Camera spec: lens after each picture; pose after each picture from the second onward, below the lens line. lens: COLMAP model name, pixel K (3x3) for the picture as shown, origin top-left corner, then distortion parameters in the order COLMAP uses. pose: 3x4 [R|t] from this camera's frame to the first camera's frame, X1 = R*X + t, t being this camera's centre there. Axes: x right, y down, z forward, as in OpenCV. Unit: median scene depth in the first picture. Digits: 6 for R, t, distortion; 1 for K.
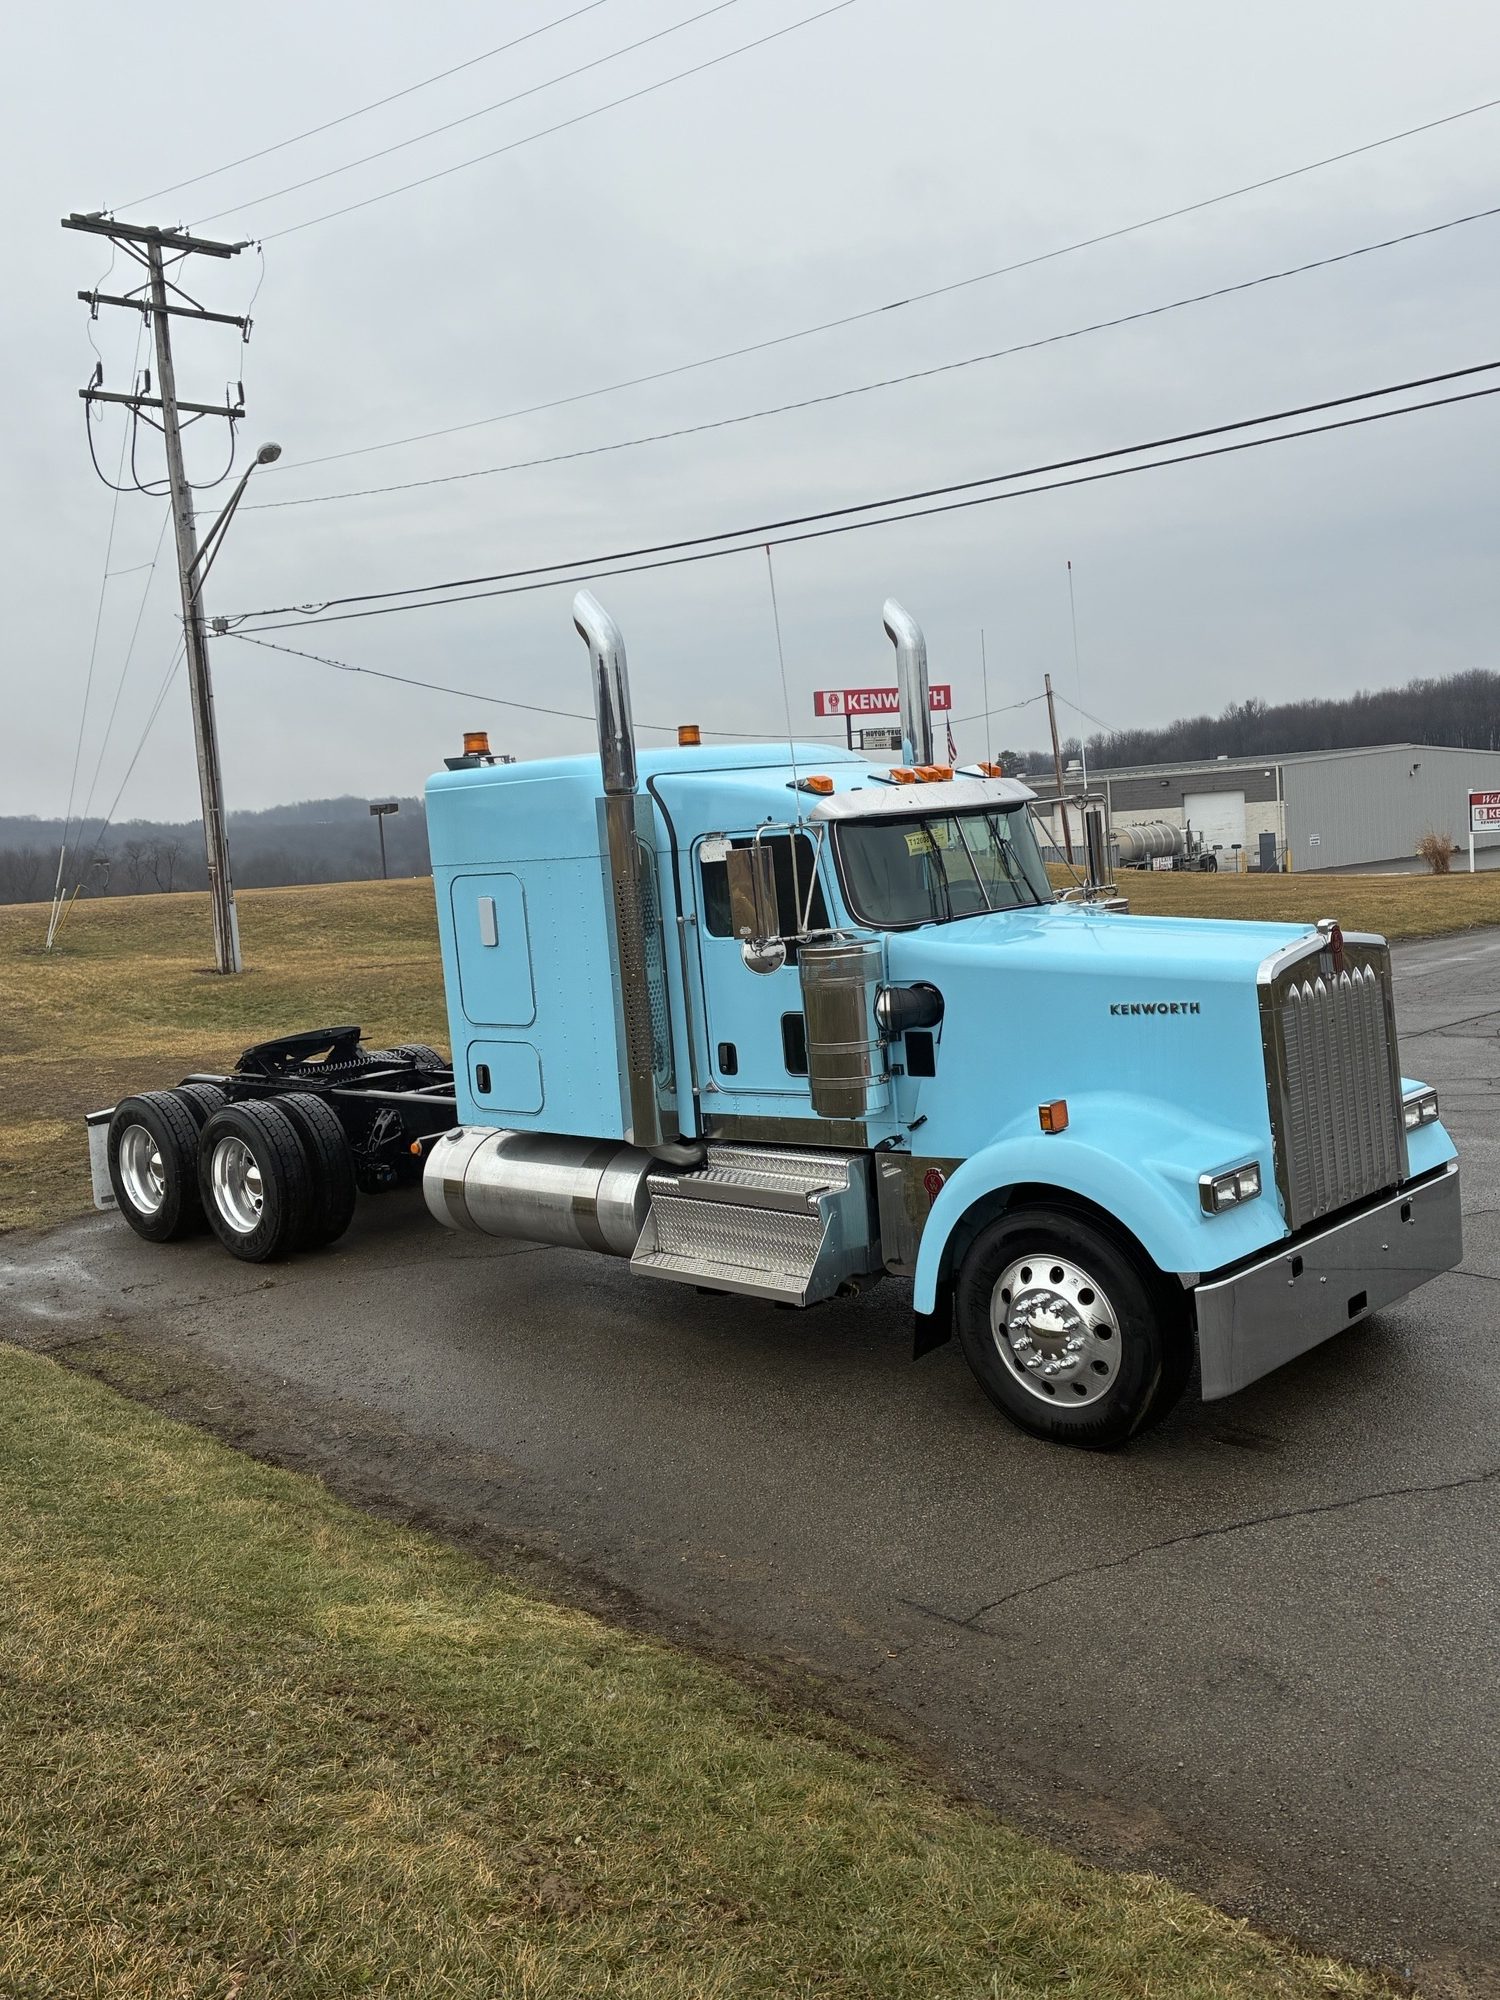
lens RADIAL K [[1691.0, 0, 750.0], [0, 1691.0, 1000.0], [0, 0, 1]] dist [0.000383, -0.002445]
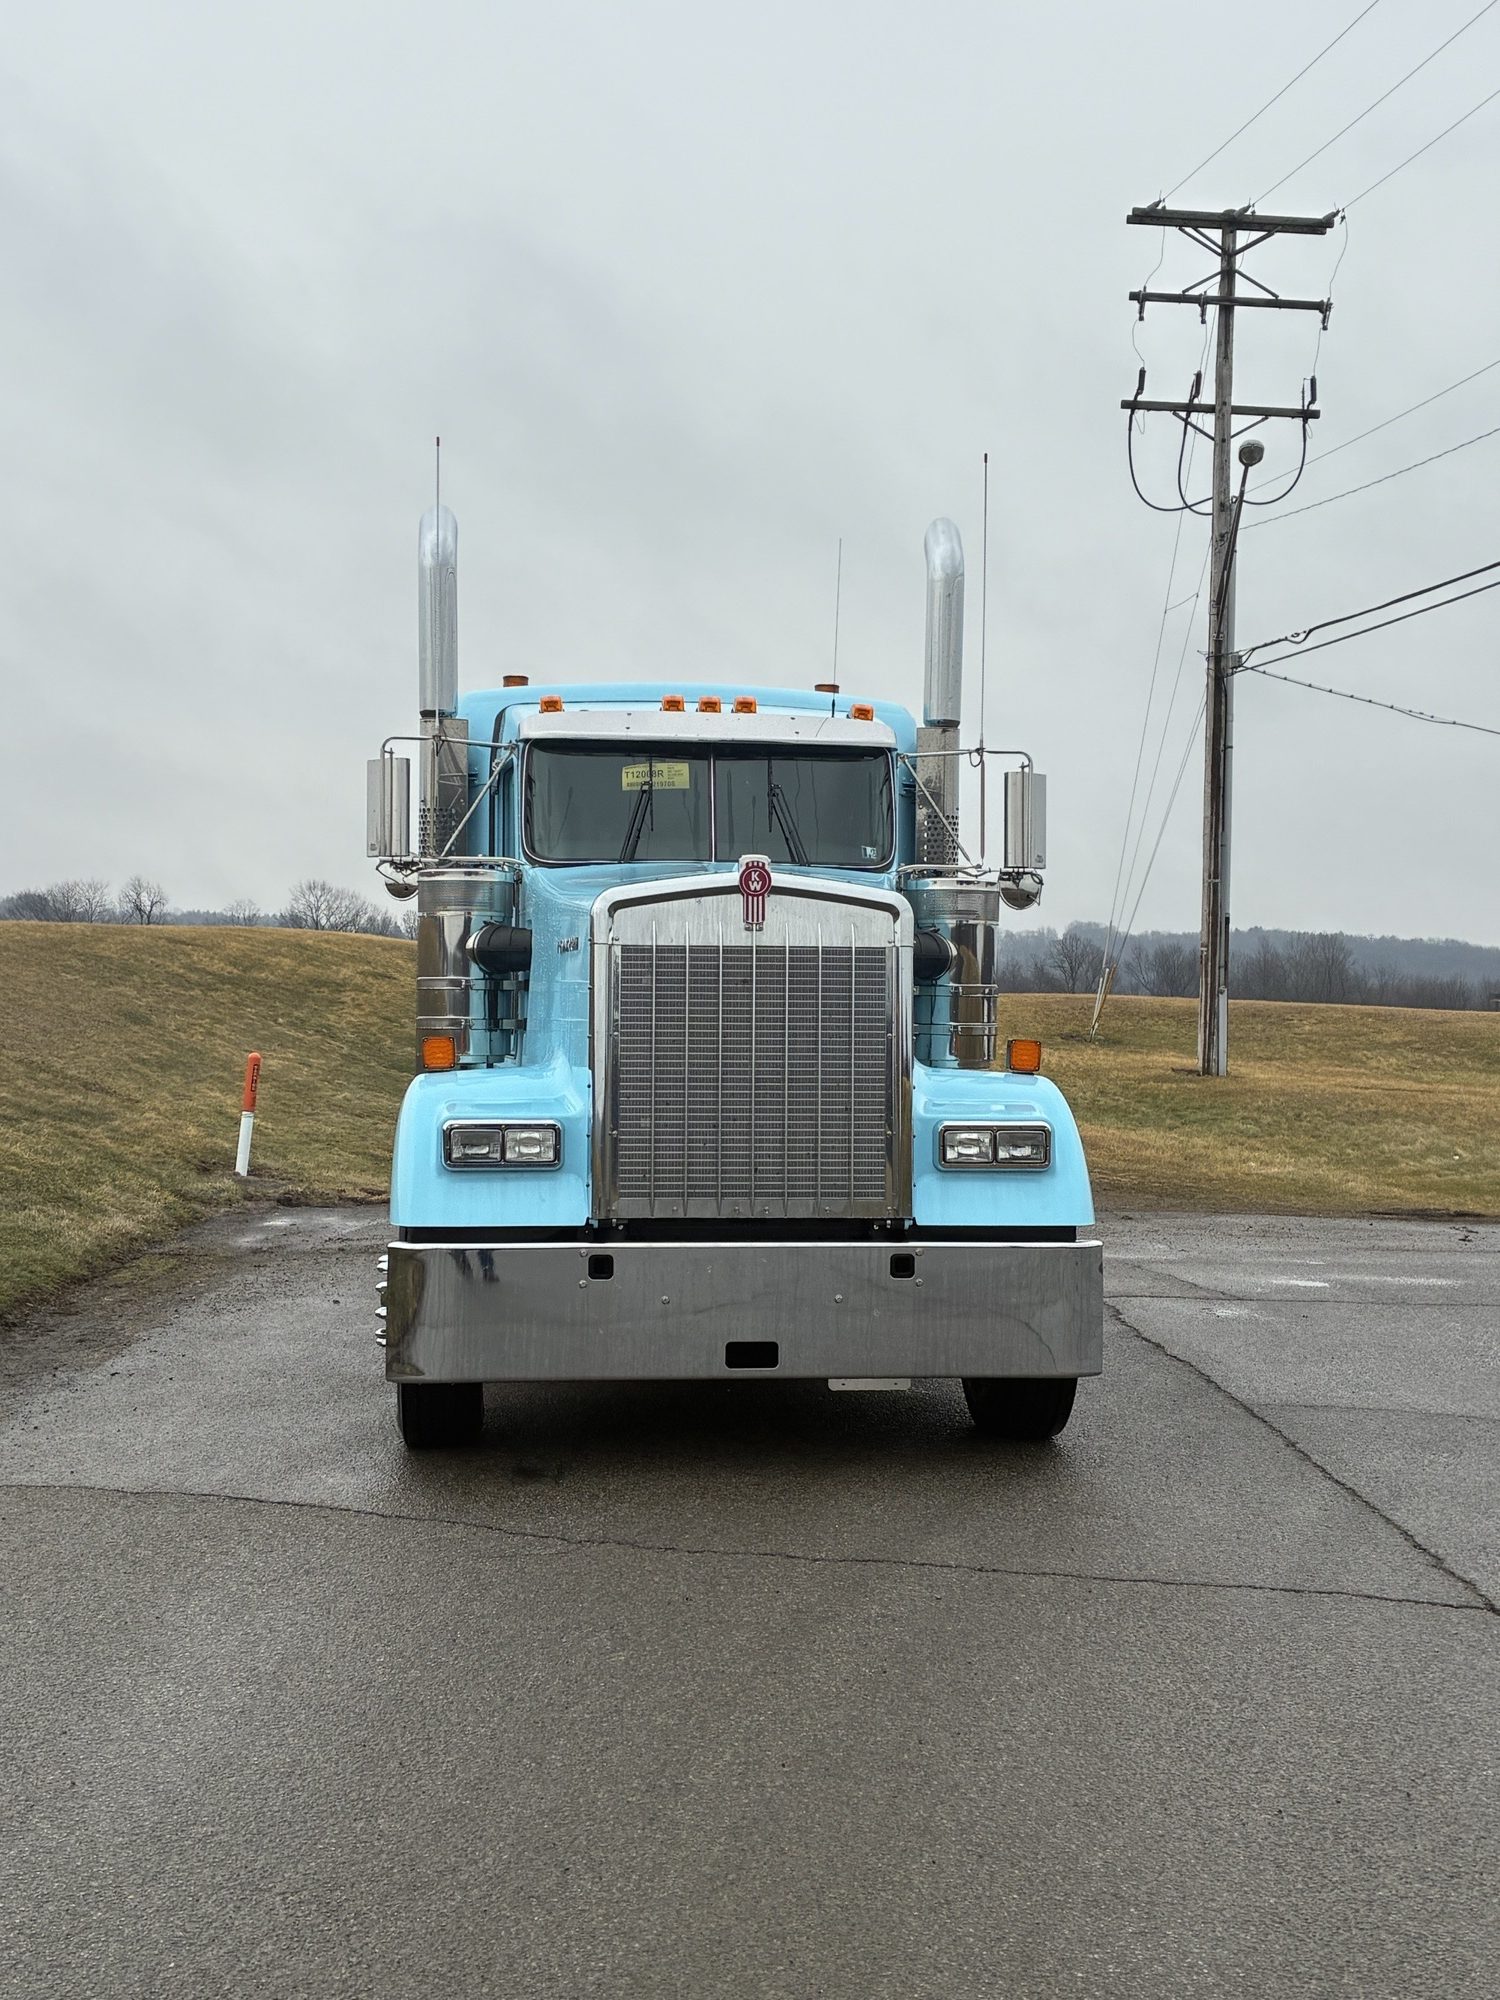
lens RADIAL K [[2143.8, 0, 750.0], [0, 2143.8, 1000.0], [0, 0, 1]] dist [-0.004861, -0.009083]
pose [[0.758800, 0.098532, -0.643827, 0.206818], [-0.151095, 0.988154, -0.026850, 0.010176], [0.633555, 0.117653, 0.764700, 0.050695]]
